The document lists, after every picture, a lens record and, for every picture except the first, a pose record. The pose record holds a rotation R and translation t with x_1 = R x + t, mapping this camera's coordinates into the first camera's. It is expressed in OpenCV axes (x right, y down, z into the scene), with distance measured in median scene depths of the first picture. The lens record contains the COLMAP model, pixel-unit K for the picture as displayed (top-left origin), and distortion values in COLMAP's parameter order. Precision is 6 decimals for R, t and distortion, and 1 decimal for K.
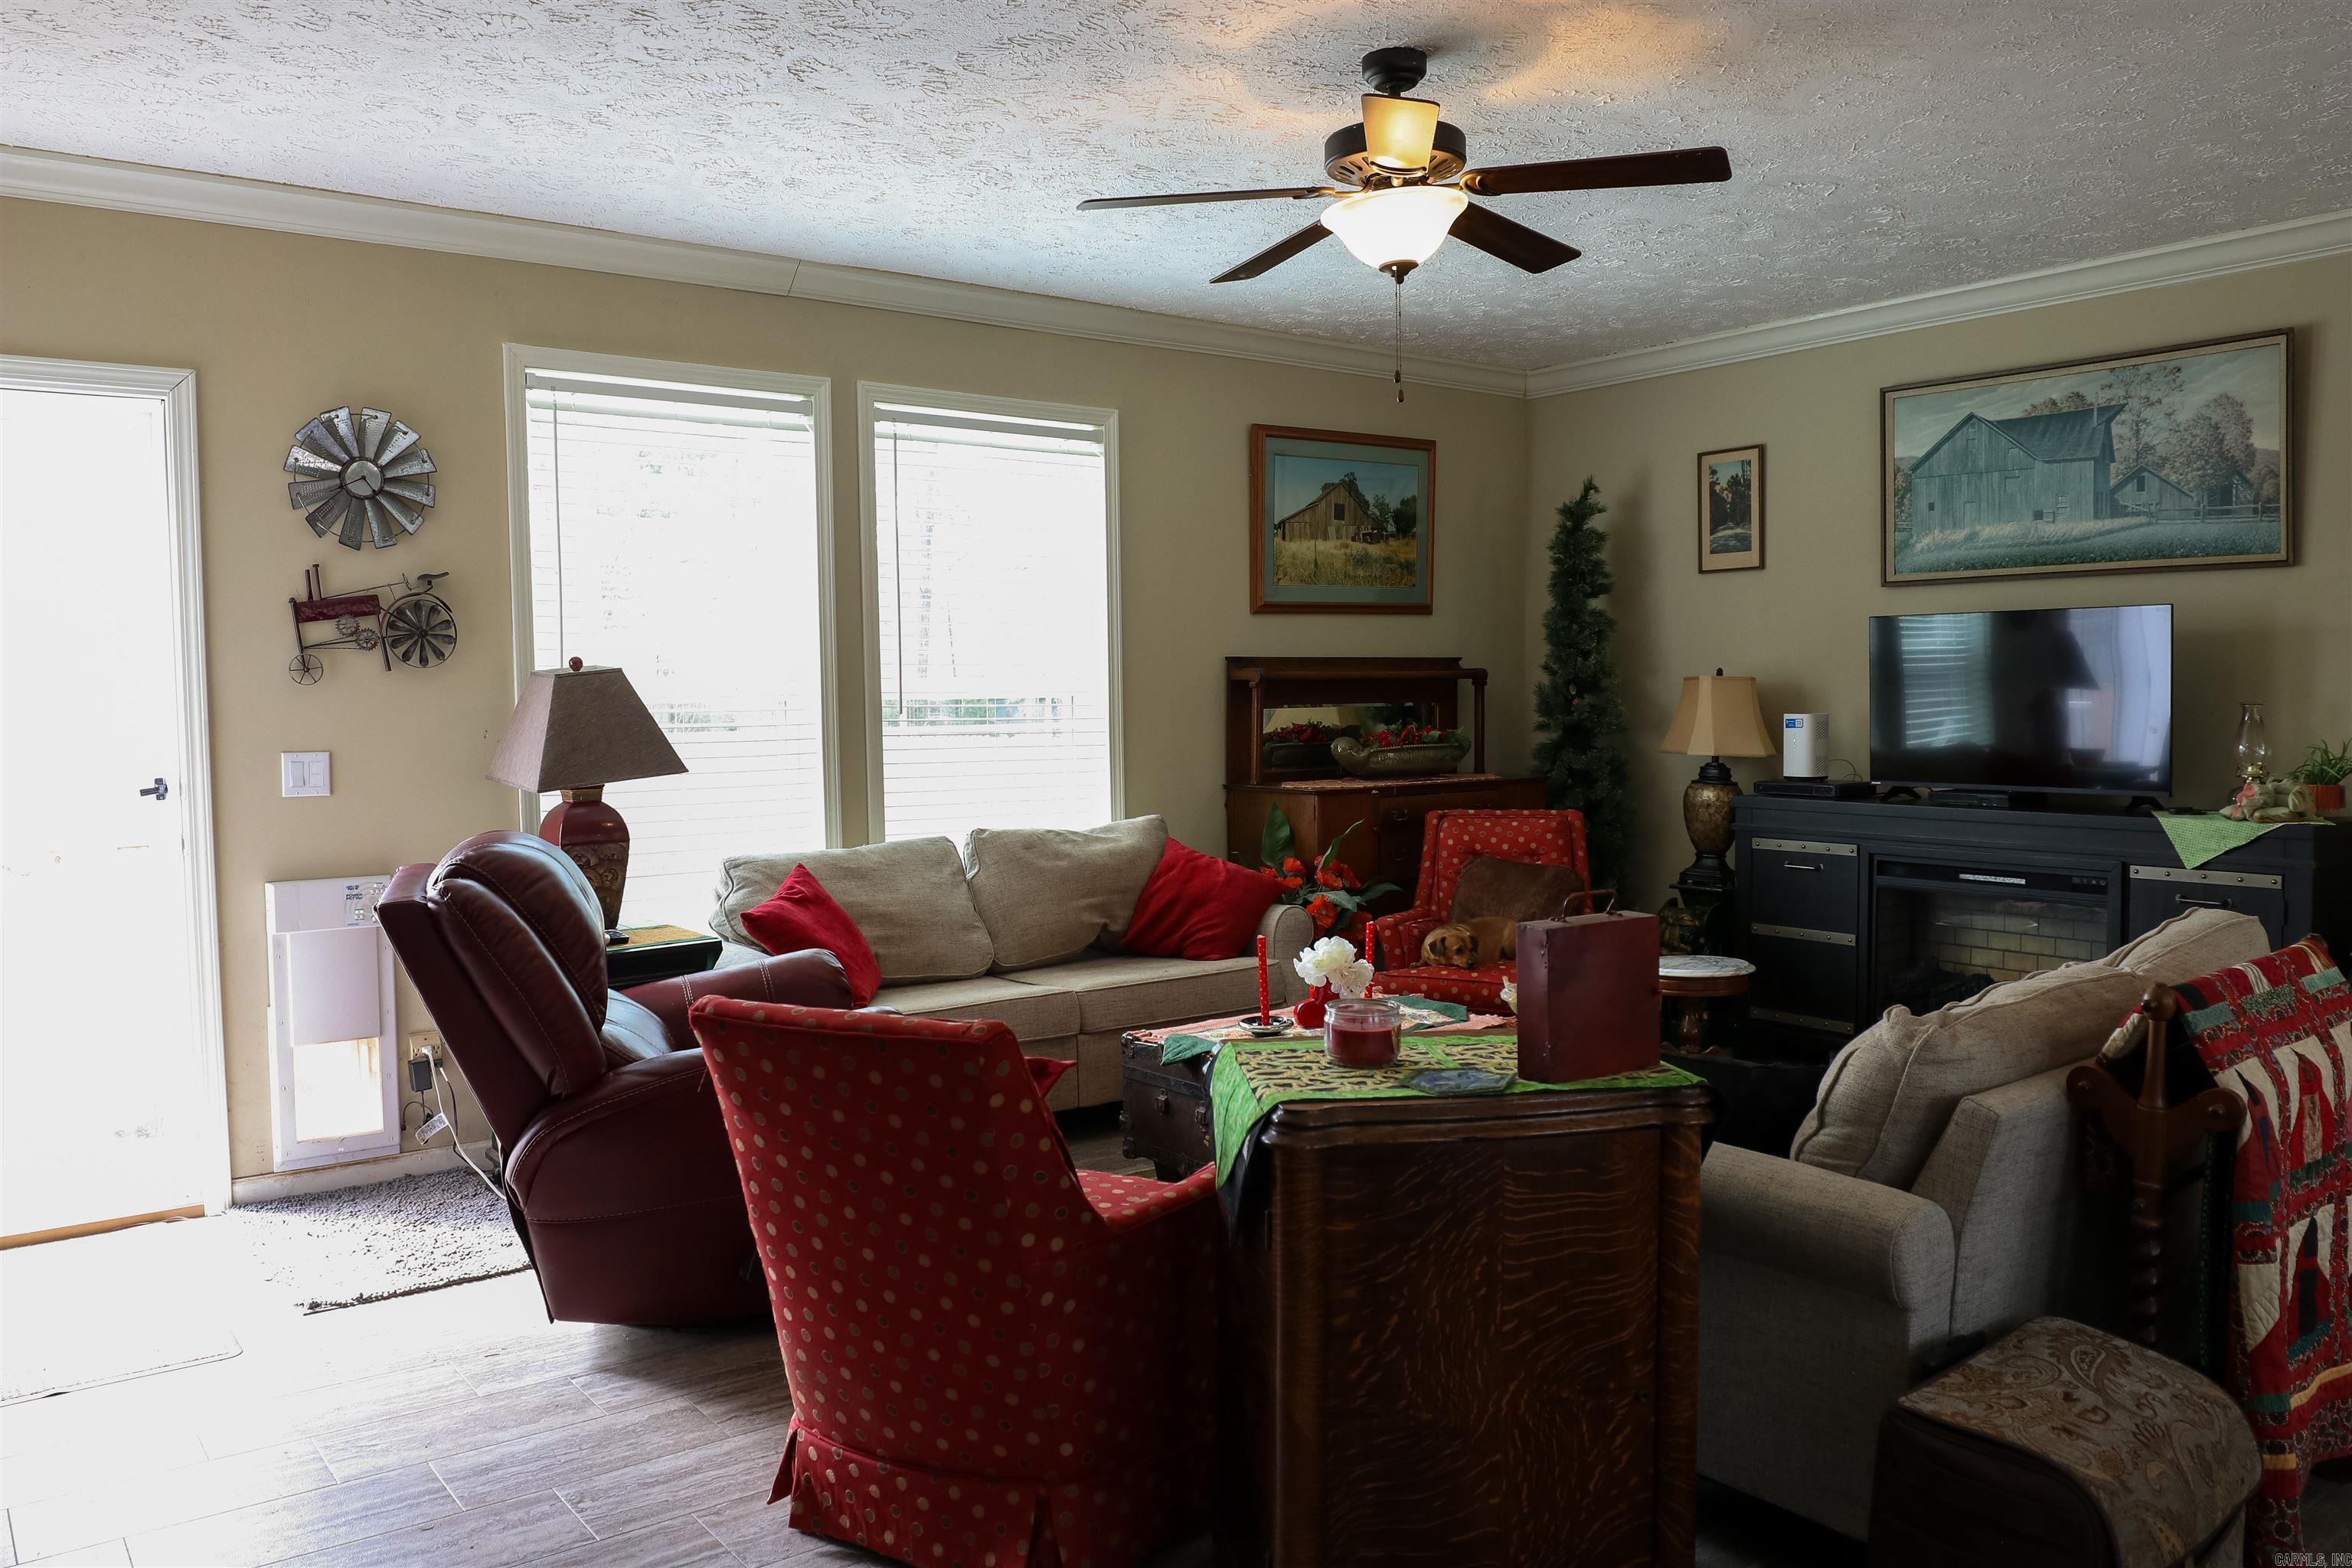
lens RADIAL K [[1730.9, 0, 1154.8], [0, 1730.9, 783.2], [0, 0, 1]] dist [-0.043727, 0.012321]
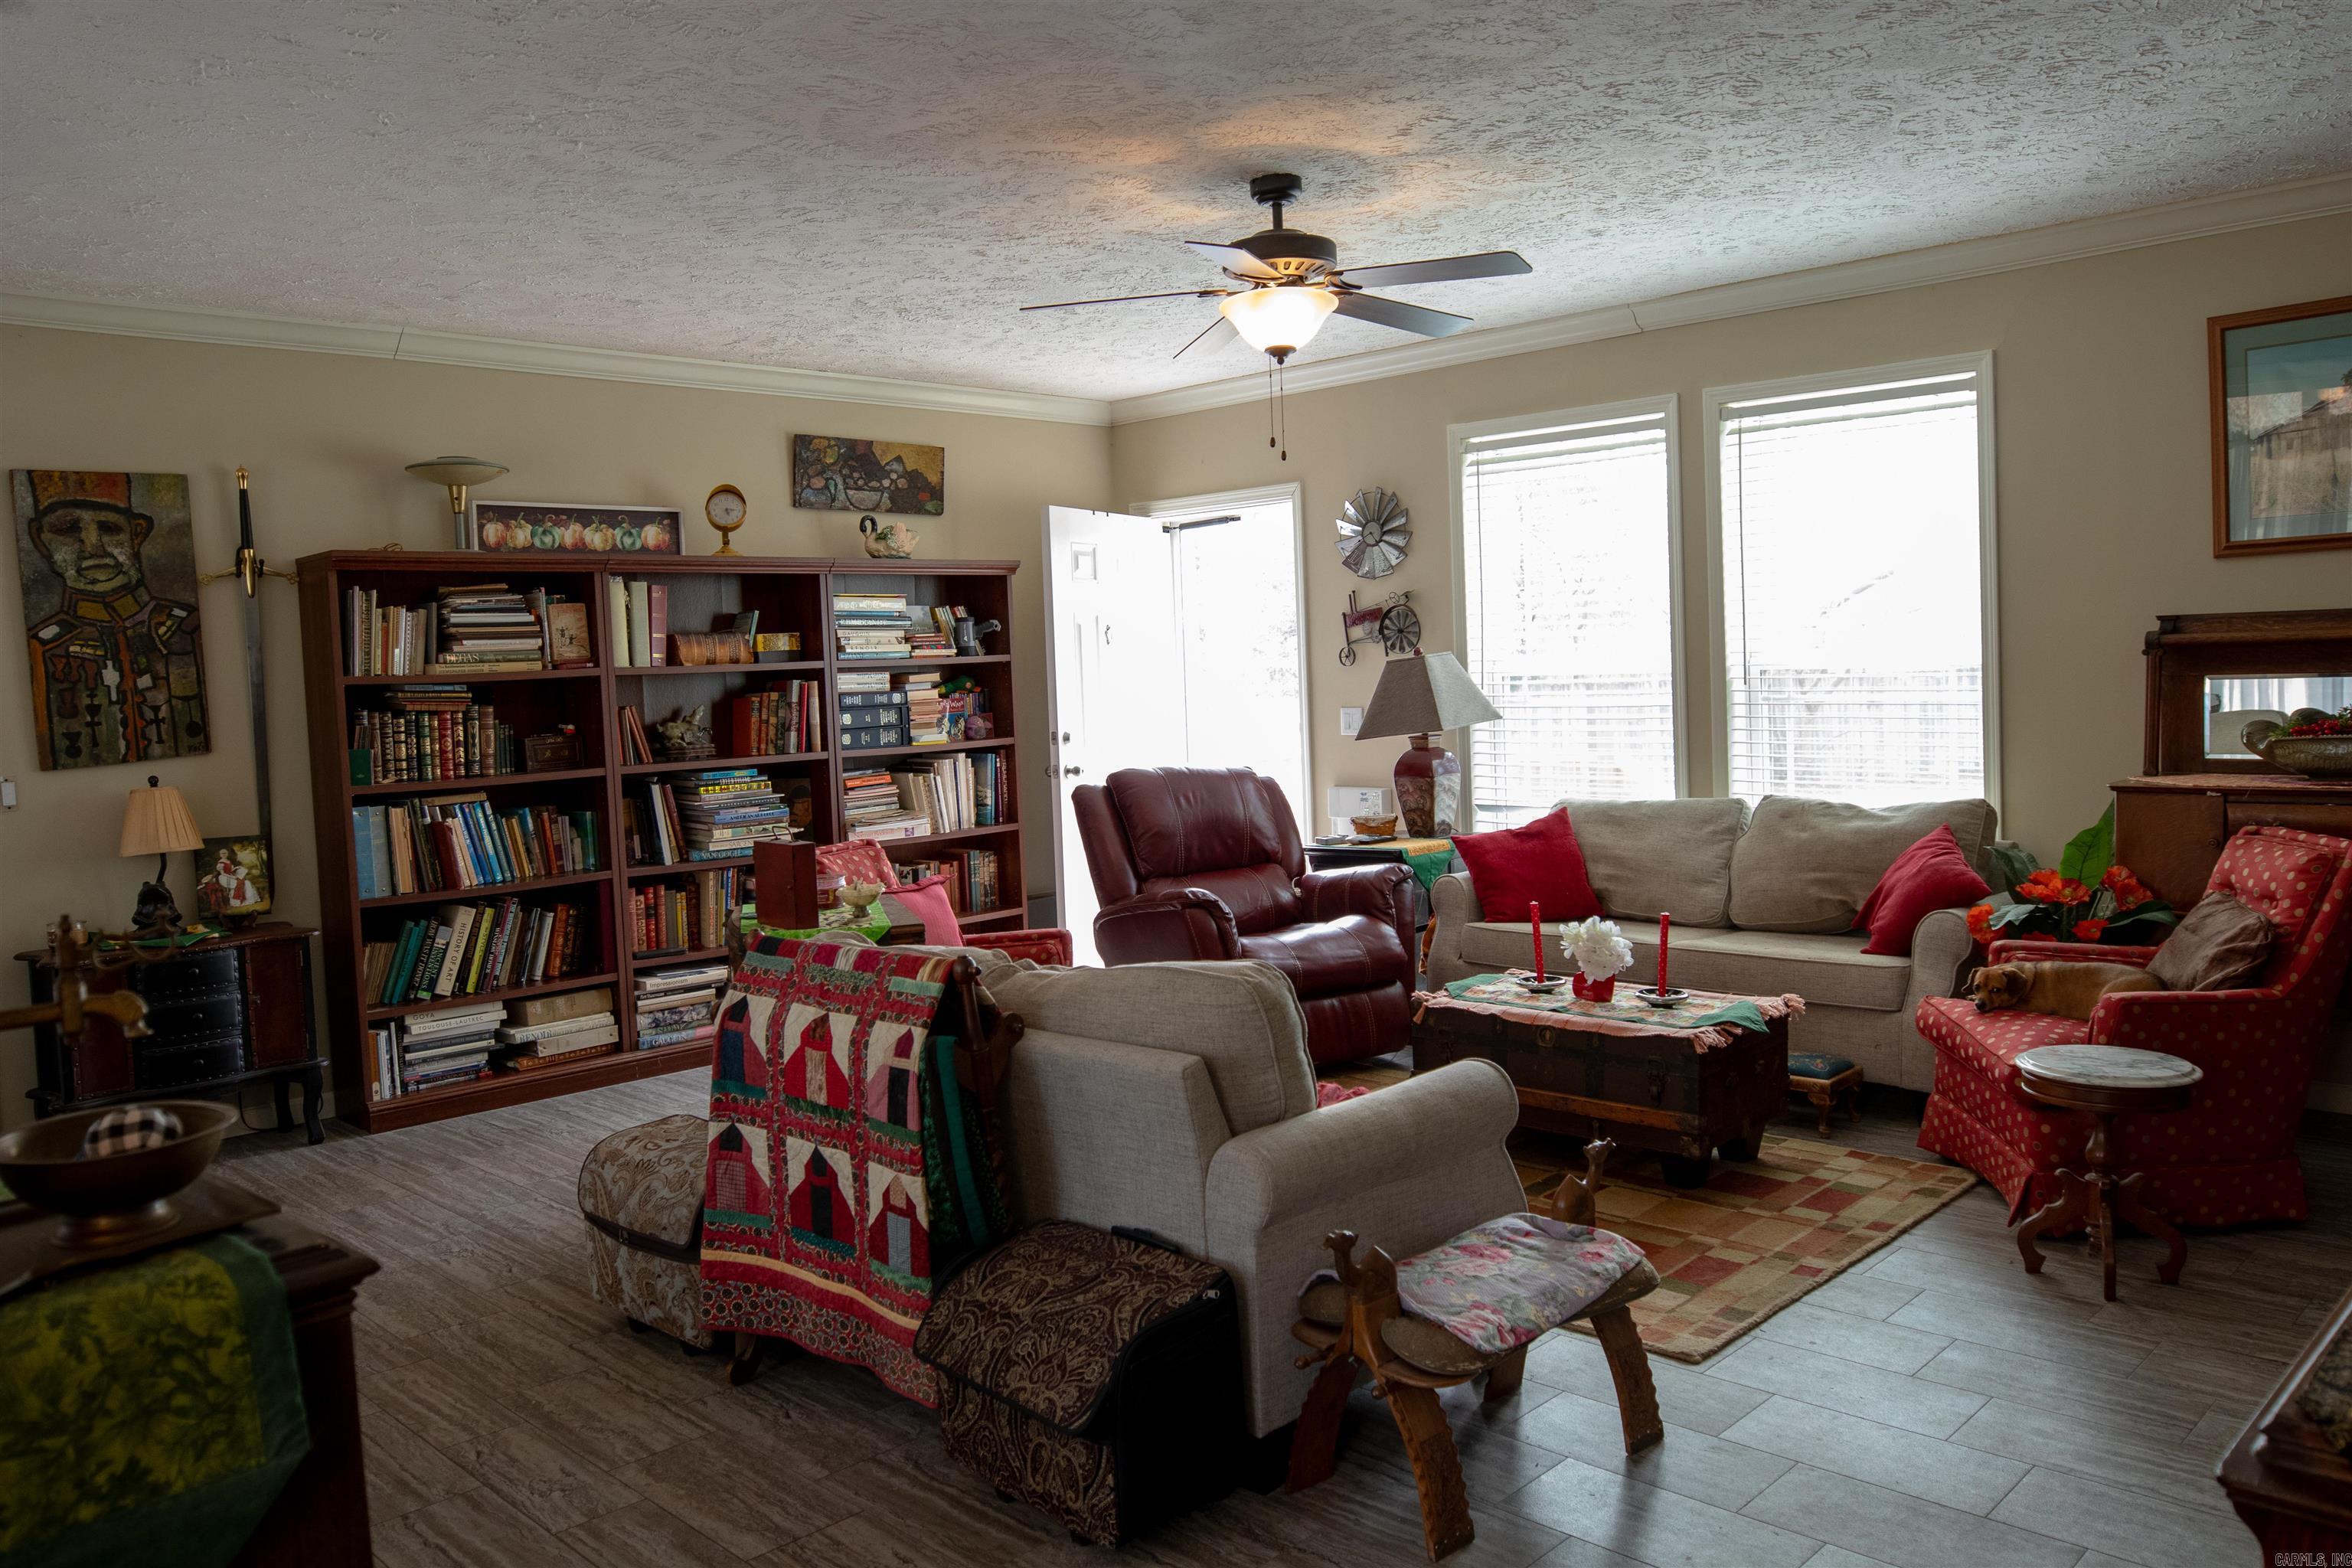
lens RADIAL K [[1730.9, 0, 1154.8], [0, 1730.9, 783.2], [0, 0, 1]] dist [-0.043727, 0.012321]
pose [[0.137316, 0.075114, -0.987675, 0.919155], [-0.016558, 0.997155, 0.073533, -0.053783], [0.990389, 0.006257, 0.138169, 0.497873]]
